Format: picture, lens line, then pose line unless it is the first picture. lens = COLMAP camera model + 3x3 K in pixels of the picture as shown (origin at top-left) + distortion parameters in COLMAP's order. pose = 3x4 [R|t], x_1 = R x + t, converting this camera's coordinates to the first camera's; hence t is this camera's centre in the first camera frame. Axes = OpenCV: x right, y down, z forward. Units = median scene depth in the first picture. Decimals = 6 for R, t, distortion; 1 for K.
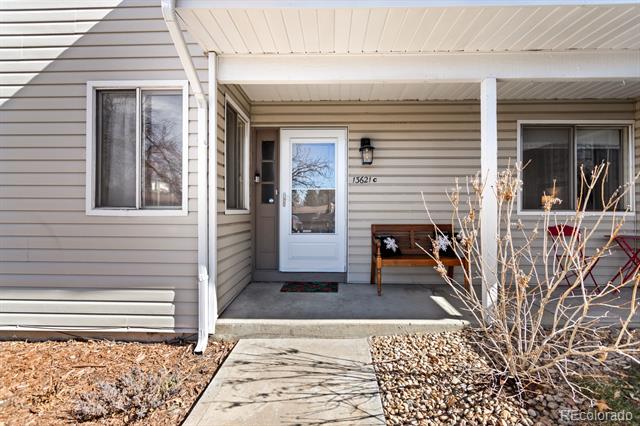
lens RADIAL K [[312.4, 0, 319.0], [0, 312.4, 210.9], [0, 0, 1]] dist [0.002846, 0.000135]
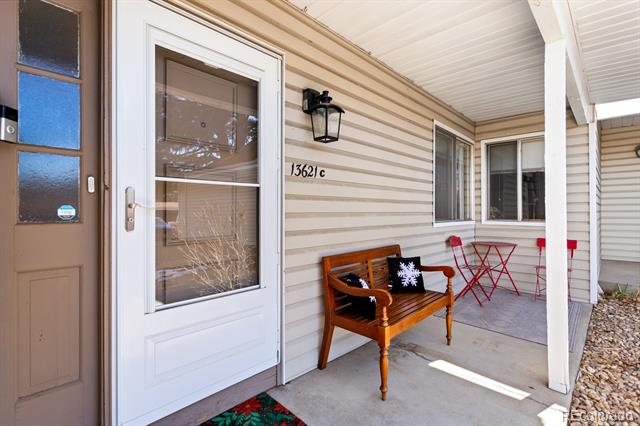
lens RADIAL K [[312.4, 0, 320.0], [0, 312.4, 212.3], [0, 0, 1]] dist [0.002846, 0.000135]
pose [[0.651935, -0.006824, 0.758244, -0.231068], [0.002877, 0.999975, 0.006526, -0.035422], [-0.758269, -0.002073, 0.651939, 0.650191]]
